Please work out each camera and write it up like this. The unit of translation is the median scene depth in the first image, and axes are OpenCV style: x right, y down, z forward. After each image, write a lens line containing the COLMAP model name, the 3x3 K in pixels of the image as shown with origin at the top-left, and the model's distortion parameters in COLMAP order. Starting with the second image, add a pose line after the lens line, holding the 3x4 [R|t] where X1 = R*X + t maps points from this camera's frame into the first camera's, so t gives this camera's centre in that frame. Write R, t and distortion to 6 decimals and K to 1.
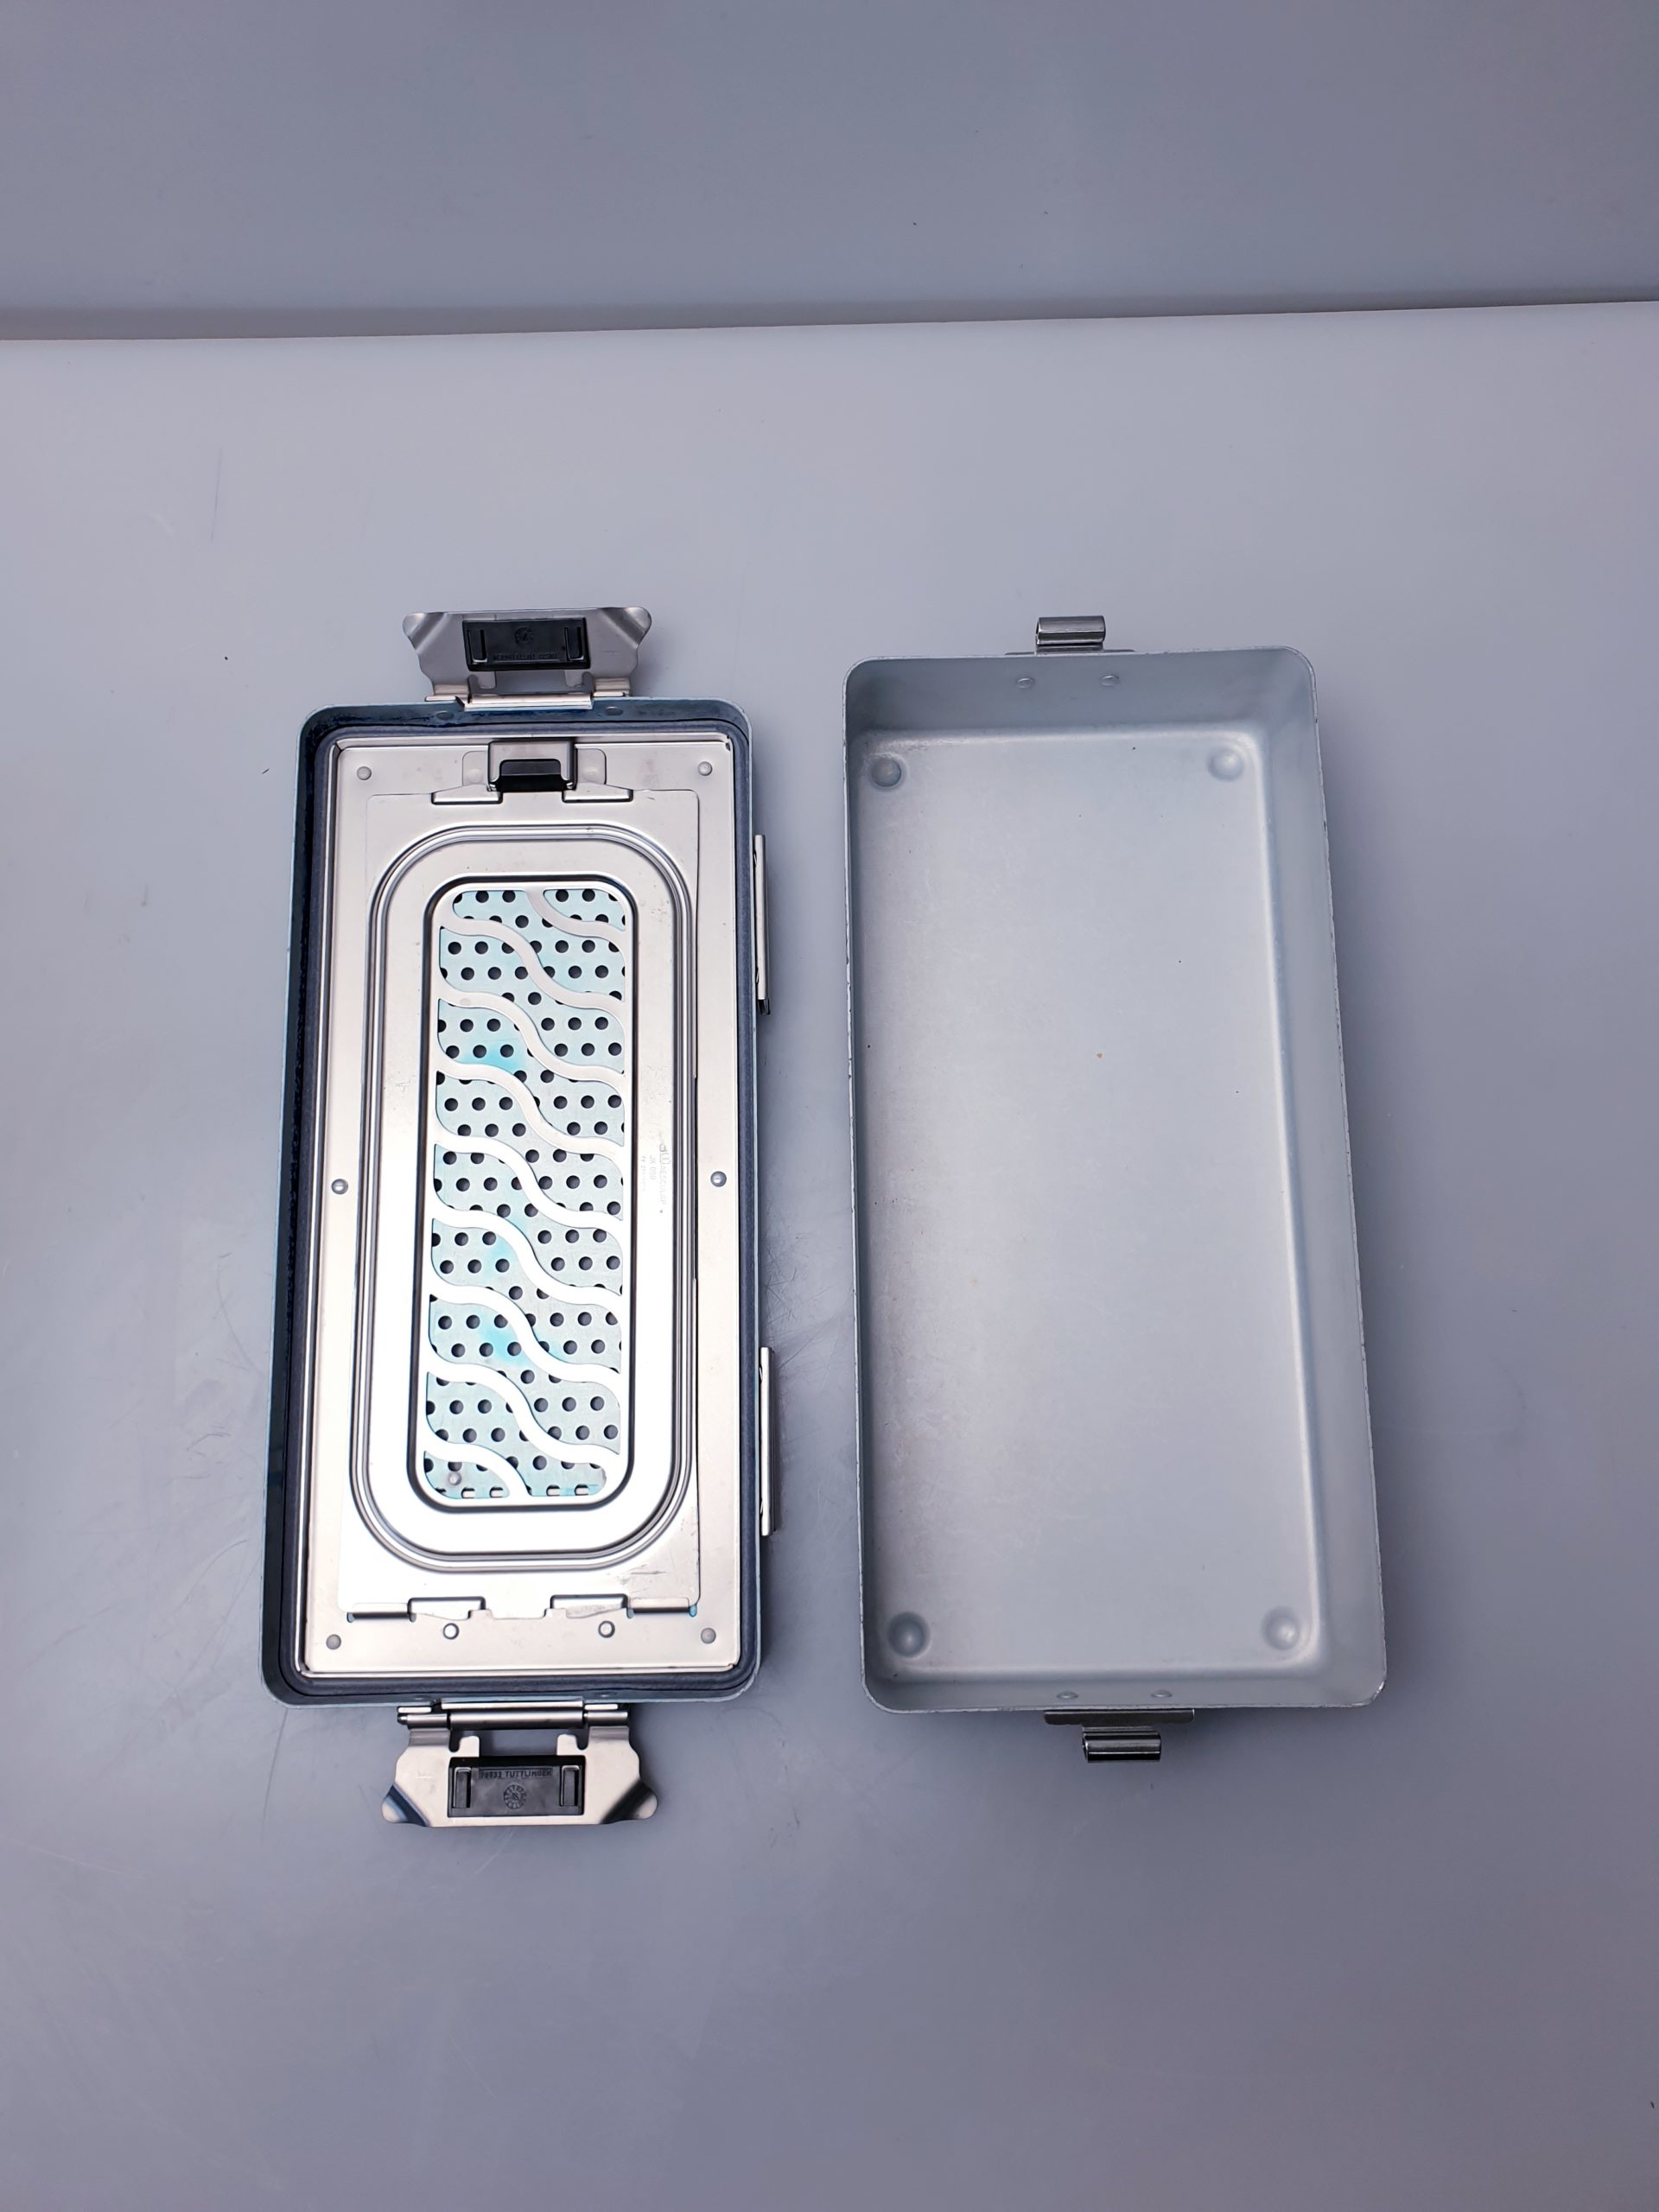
lens RADIAL K [[1687.1, 0, 816.9], [0, 1687.1, 1094.4], [0, 0, 1]] dist [-0.006402, -0.012082]
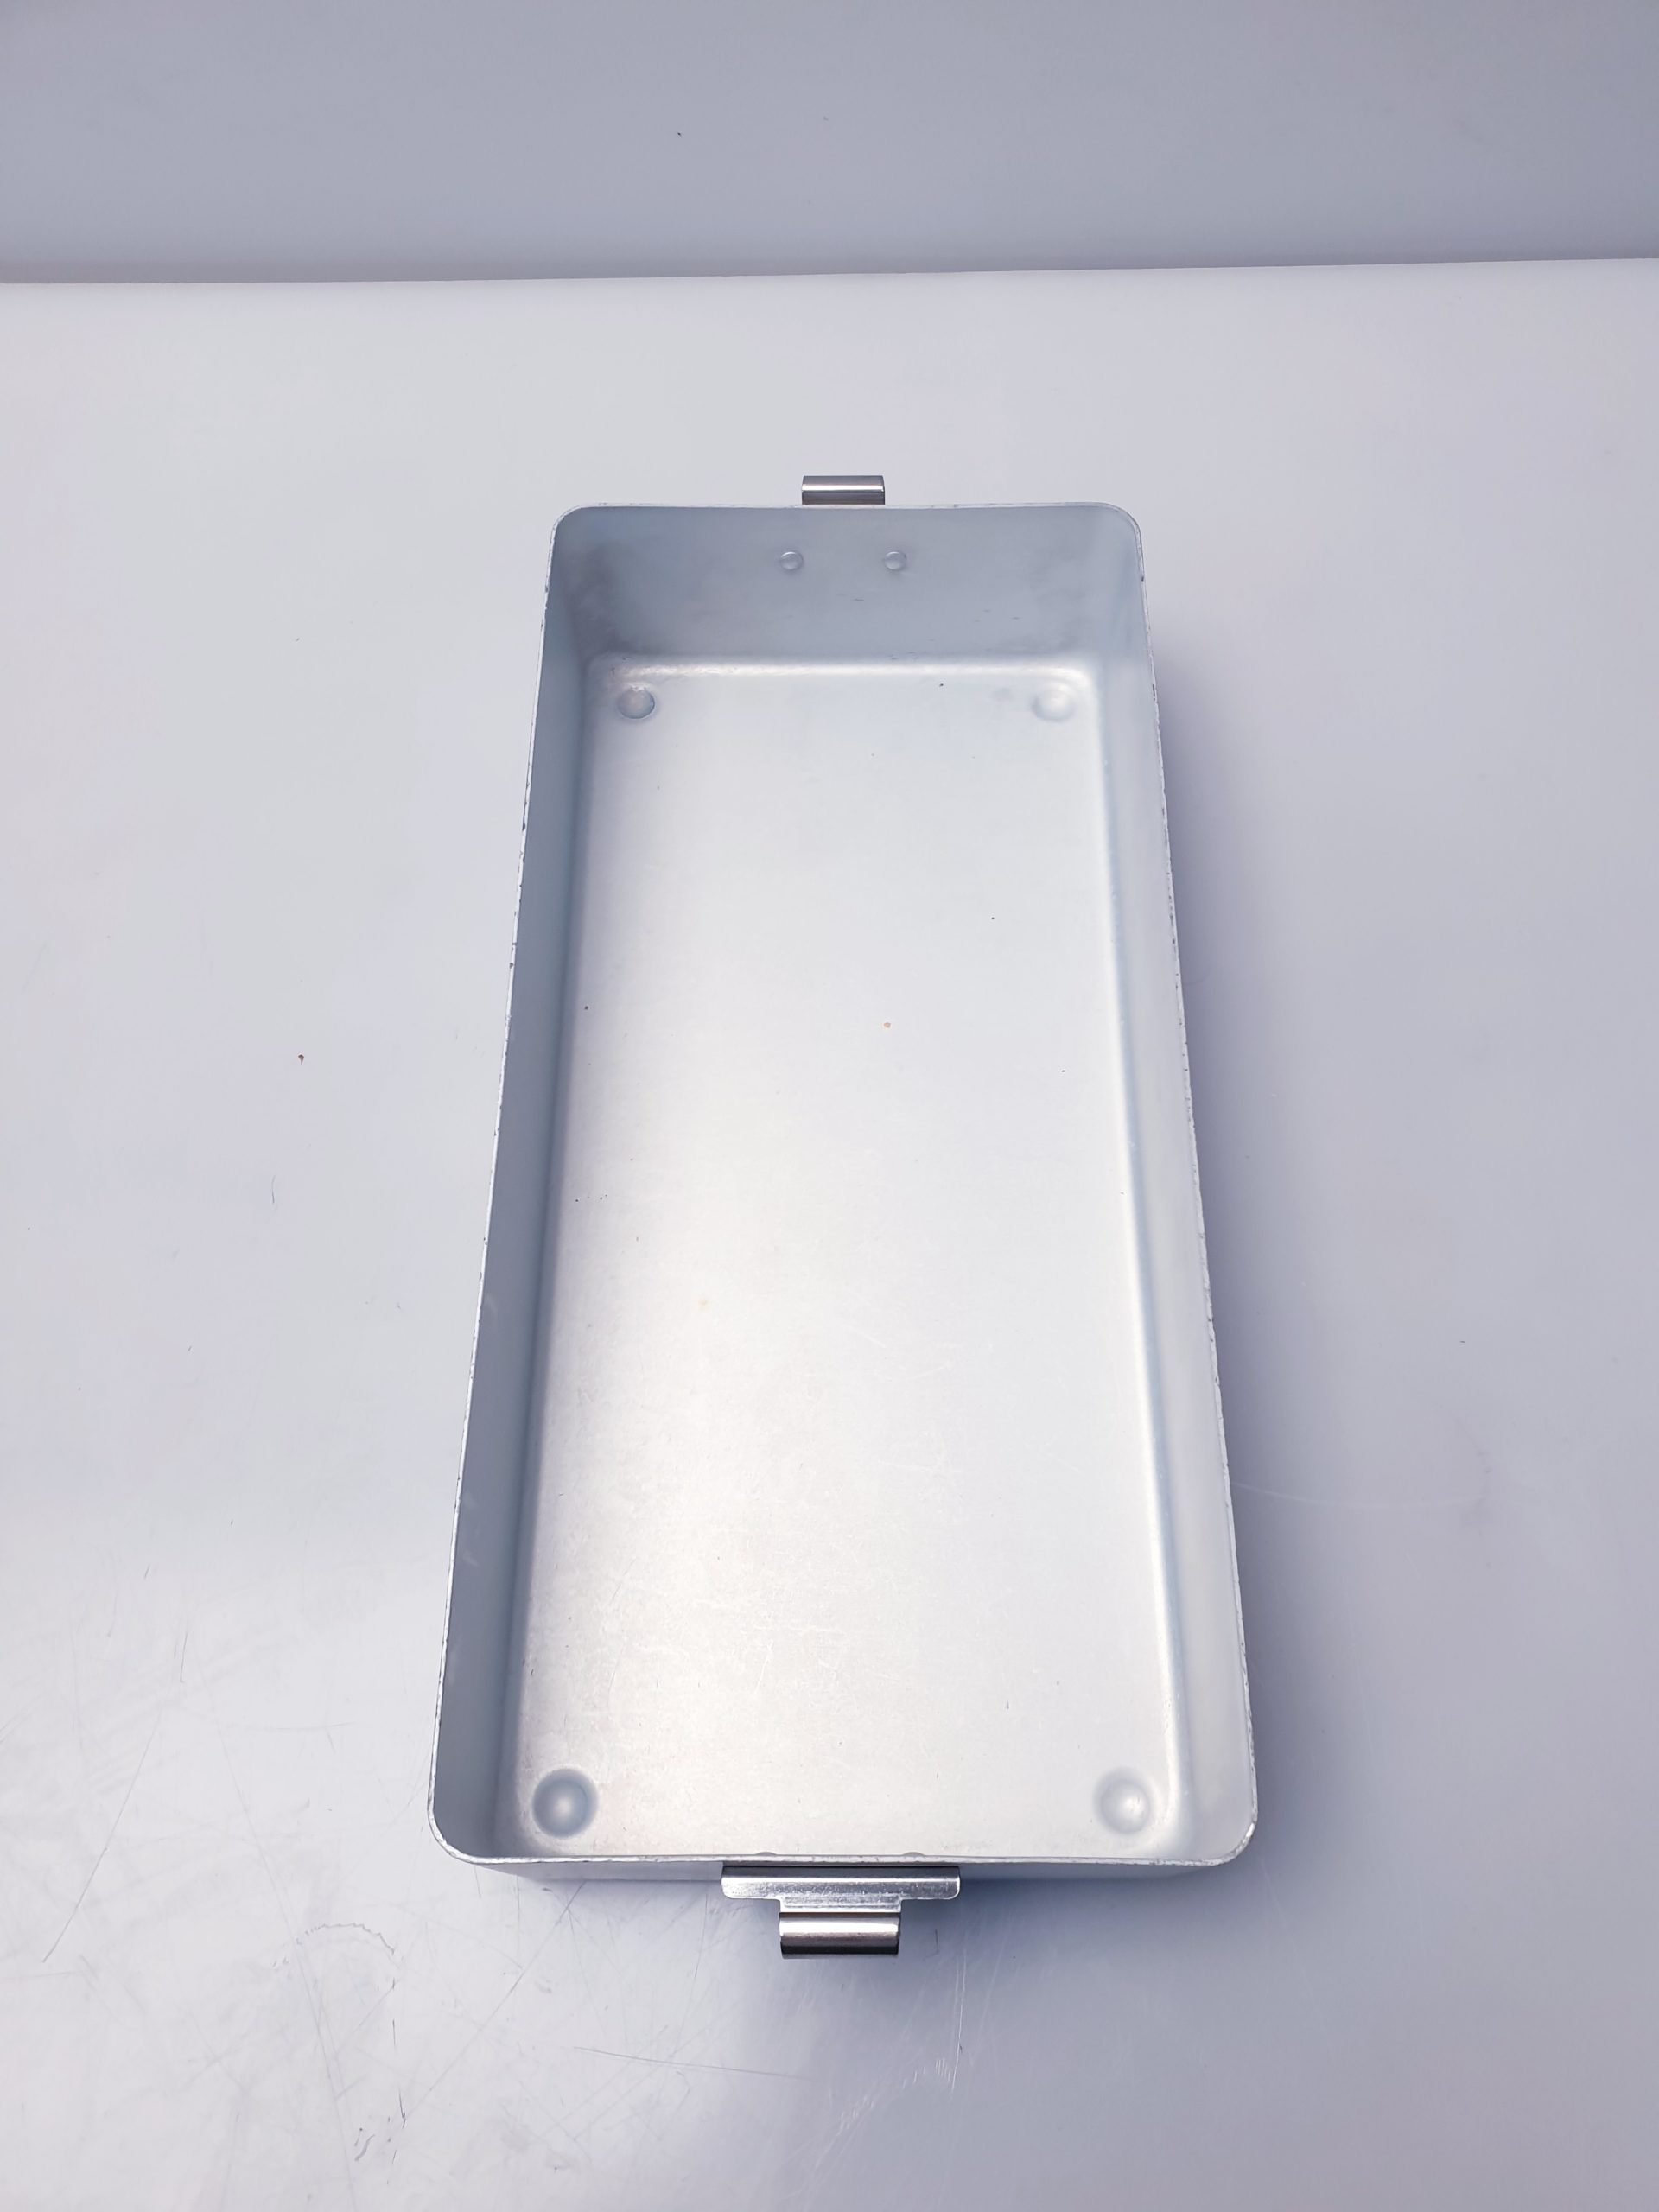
lens RADIAL K [[1687.1, 0, 848.9], [0, 1687.1, 1111.7], [0, 0, 1]] dist [-0.006402, -0.012082]
pose [[0.999171, 0.023707, 0.033095, 0.133233], [-0.015741, 0.974695, -0.222982, 0.194423], [-0.037544, 0.222276, 0.974261, 0.277345]]
